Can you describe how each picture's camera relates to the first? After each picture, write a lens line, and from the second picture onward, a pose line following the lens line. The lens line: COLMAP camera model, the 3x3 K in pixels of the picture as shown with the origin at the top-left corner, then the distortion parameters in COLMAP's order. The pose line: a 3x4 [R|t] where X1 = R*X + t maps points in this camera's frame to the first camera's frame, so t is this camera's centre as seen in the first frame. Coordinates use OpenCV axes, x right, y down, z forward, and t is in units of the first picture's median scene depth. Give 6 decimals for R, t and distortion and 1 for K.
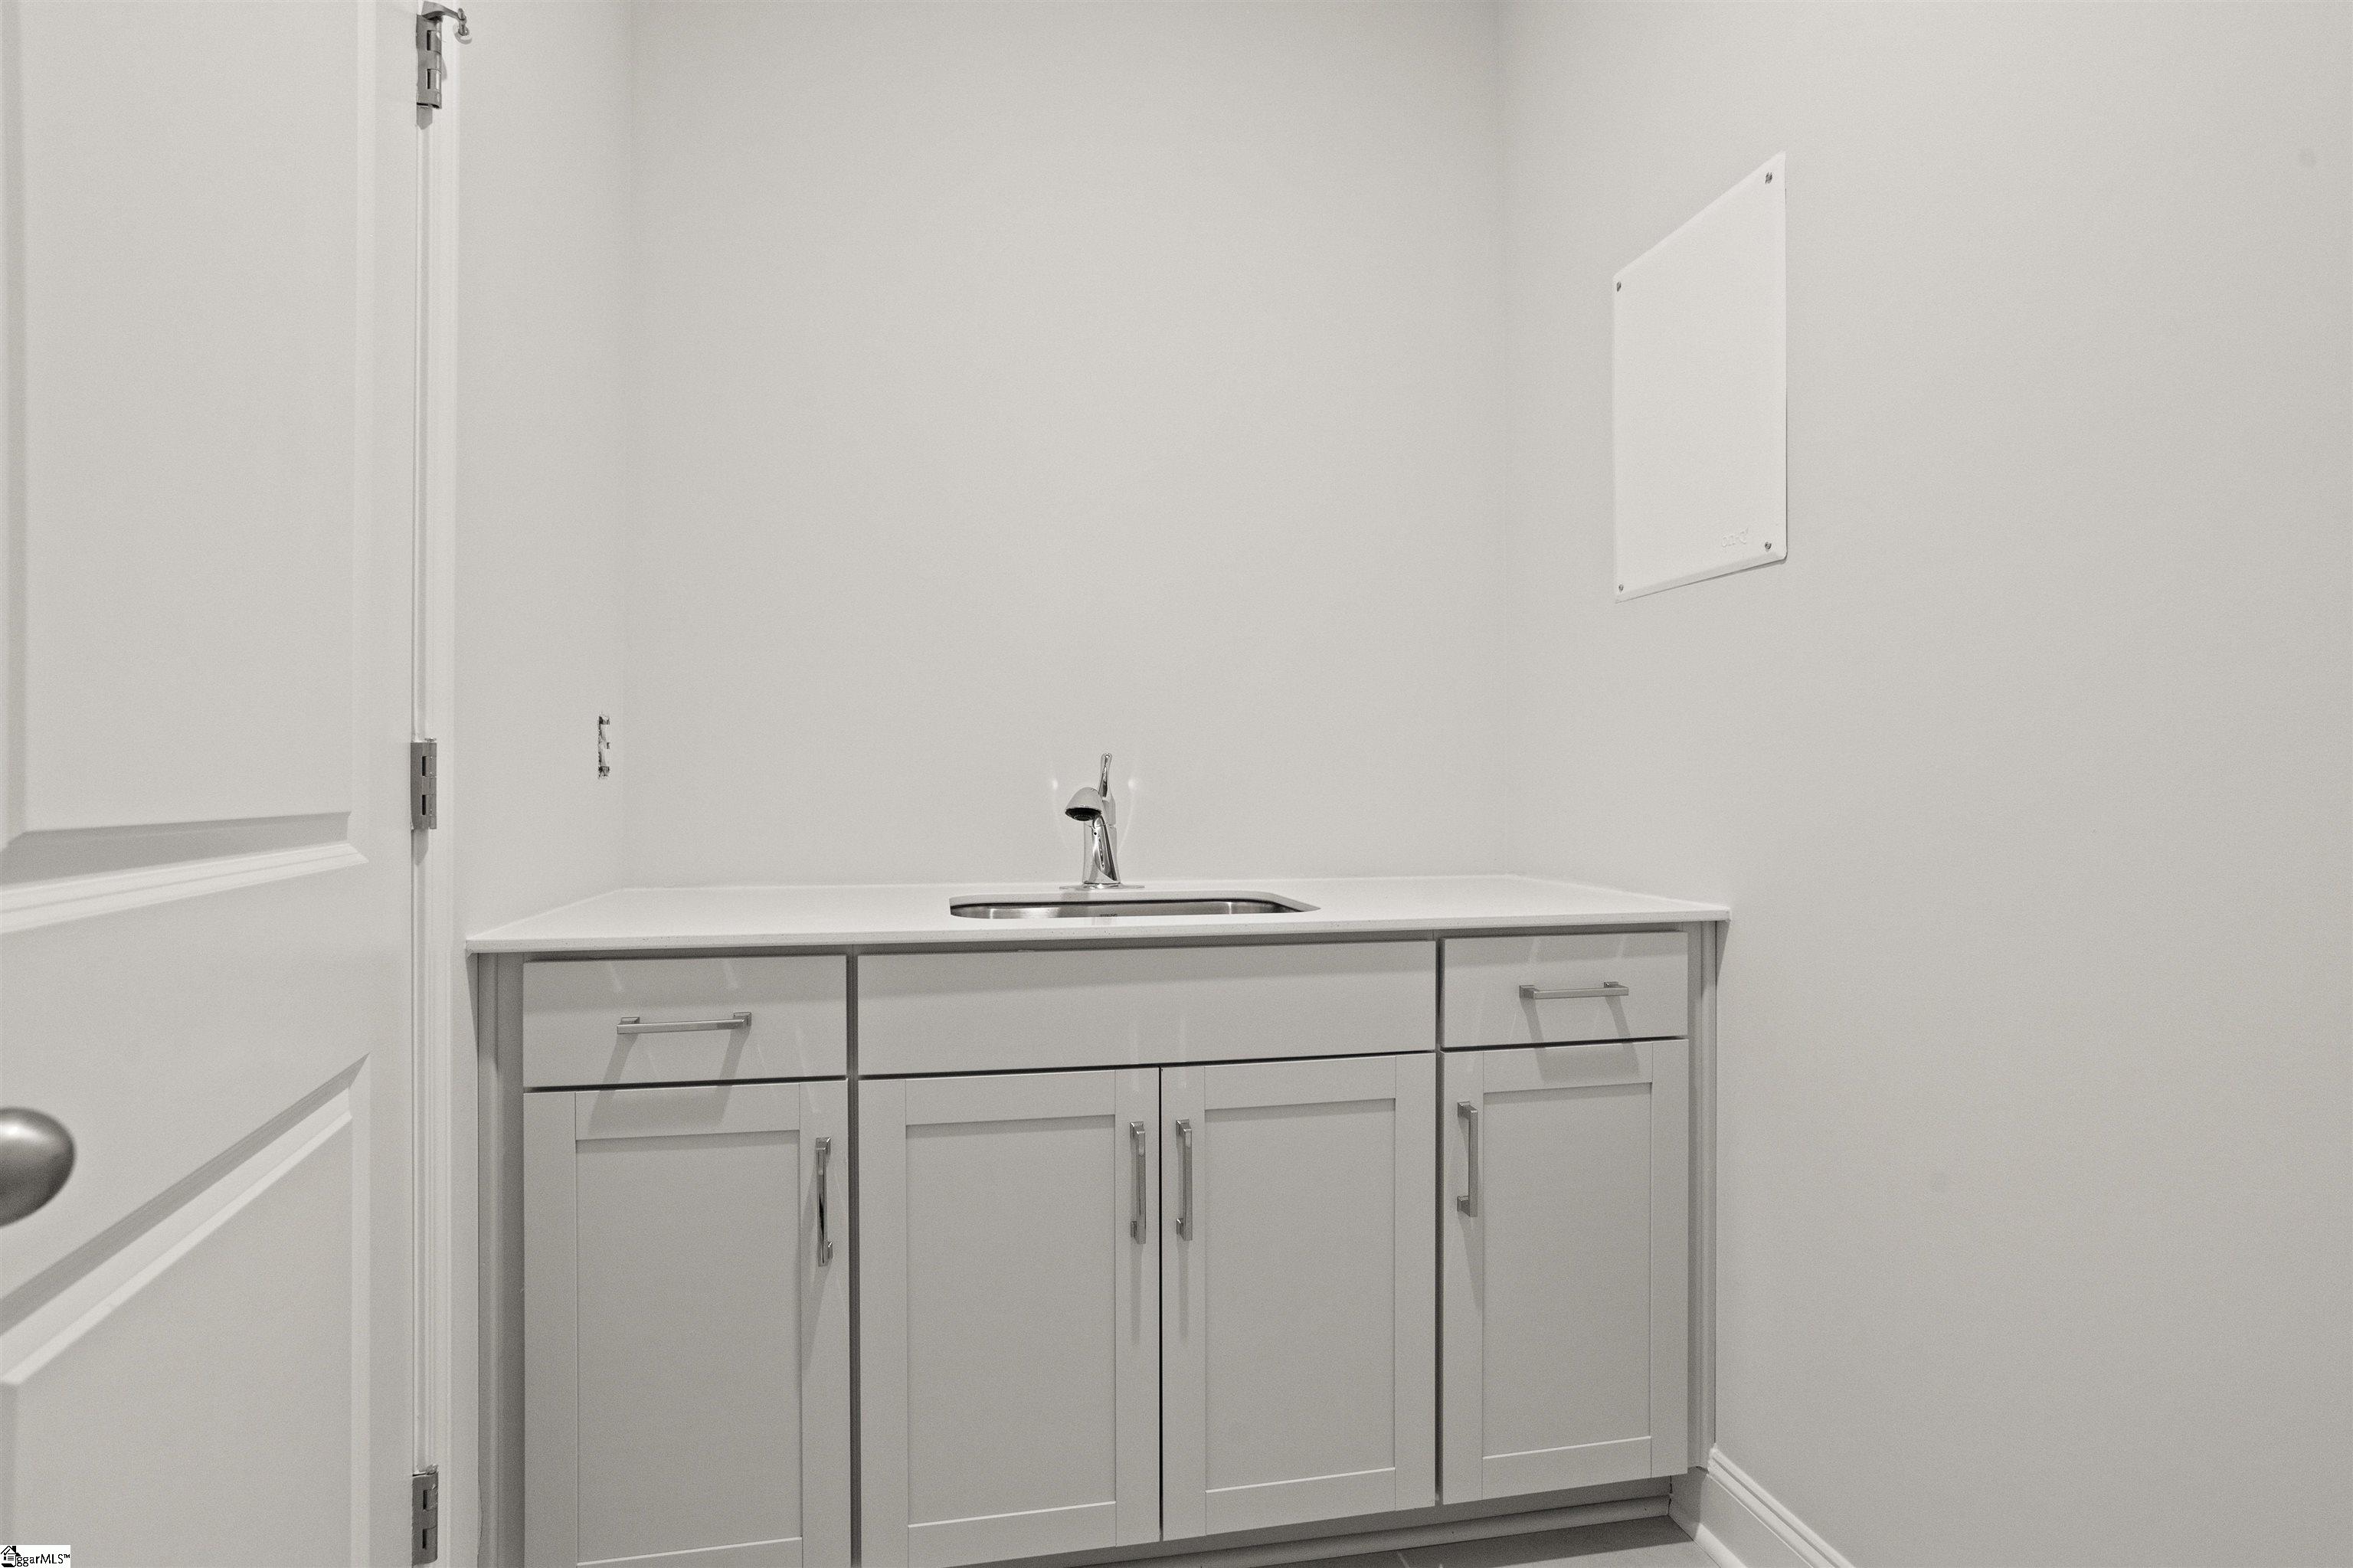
lens RADIAL K [[1140.7, 0, 1176.5], [0, 1140.7, 784.0], [0, 0, 1]] dist [-0.004428, 0.000524]
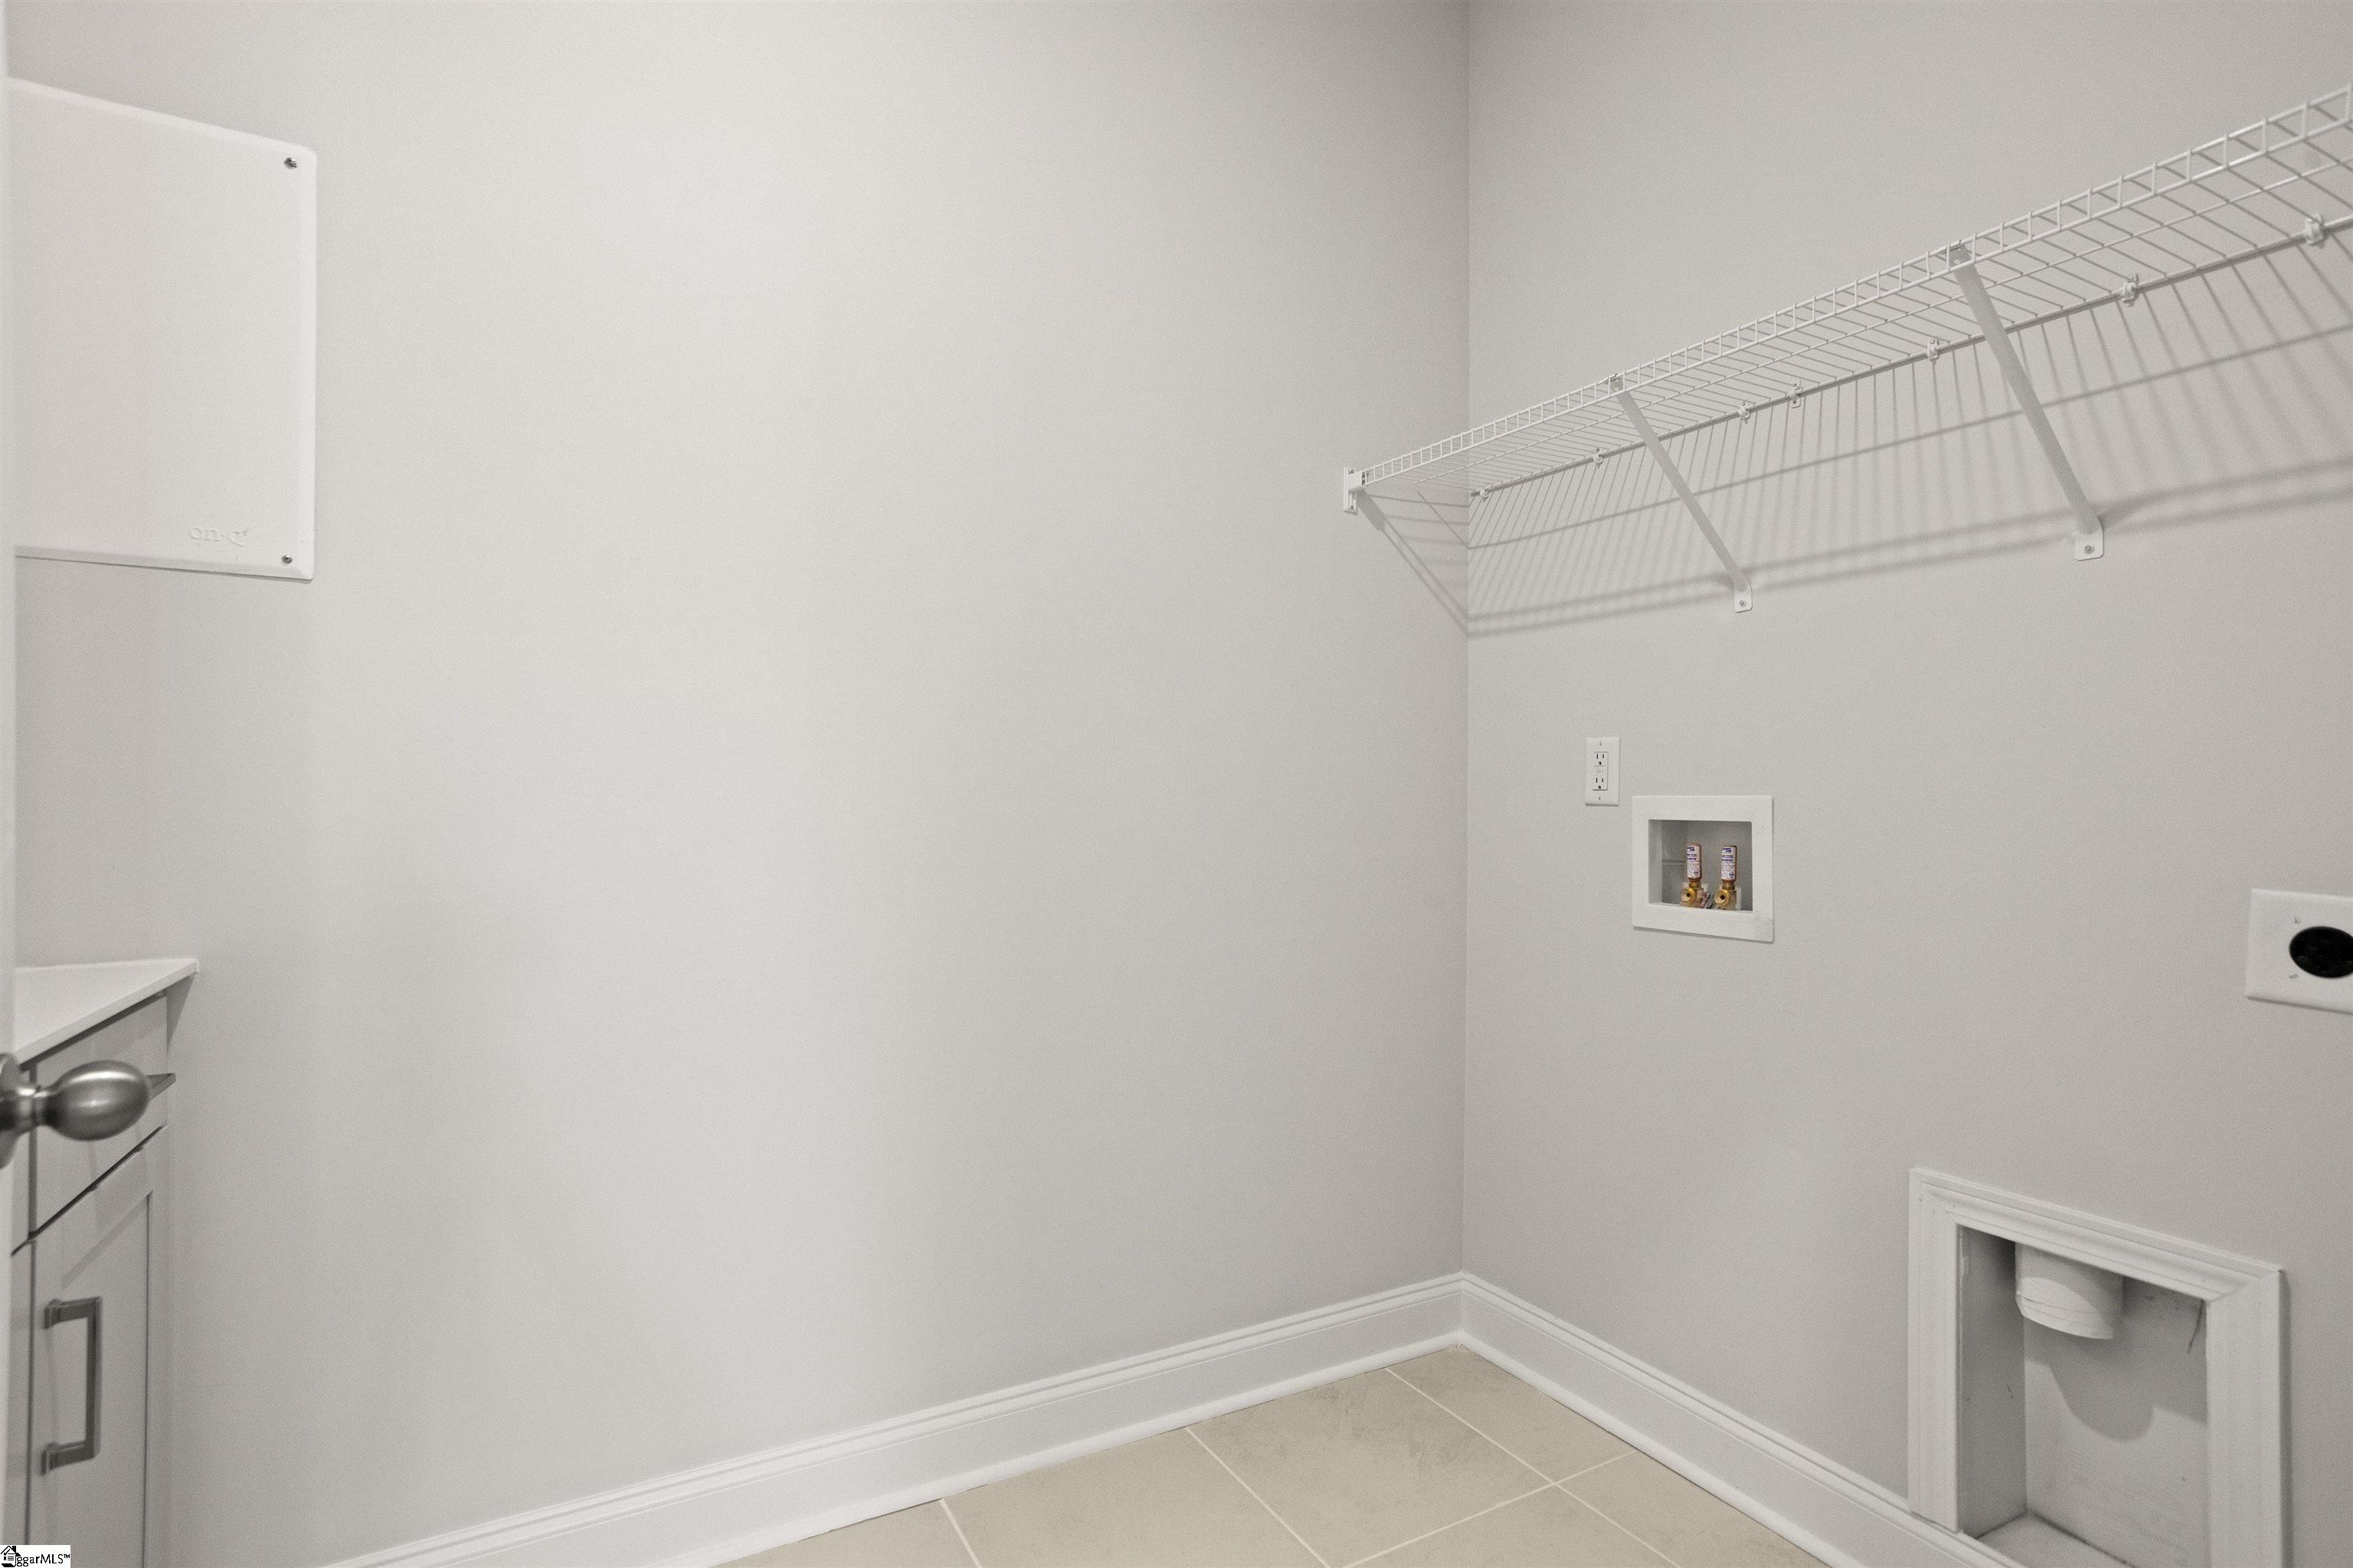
lens RADIAL K [[1140.7, 0, 1176.5], [0, 1140.7, 784.0], [0, 0, 1]] dist [-0.004428, 0.000524]
pose [[-0.301232, 0.003361, 0.953545, -0.576597], [-0.007774, 0.999952, -0.005980, -0.026402], [-0.953519, -0.009214, -0.301192, 0.582543]]
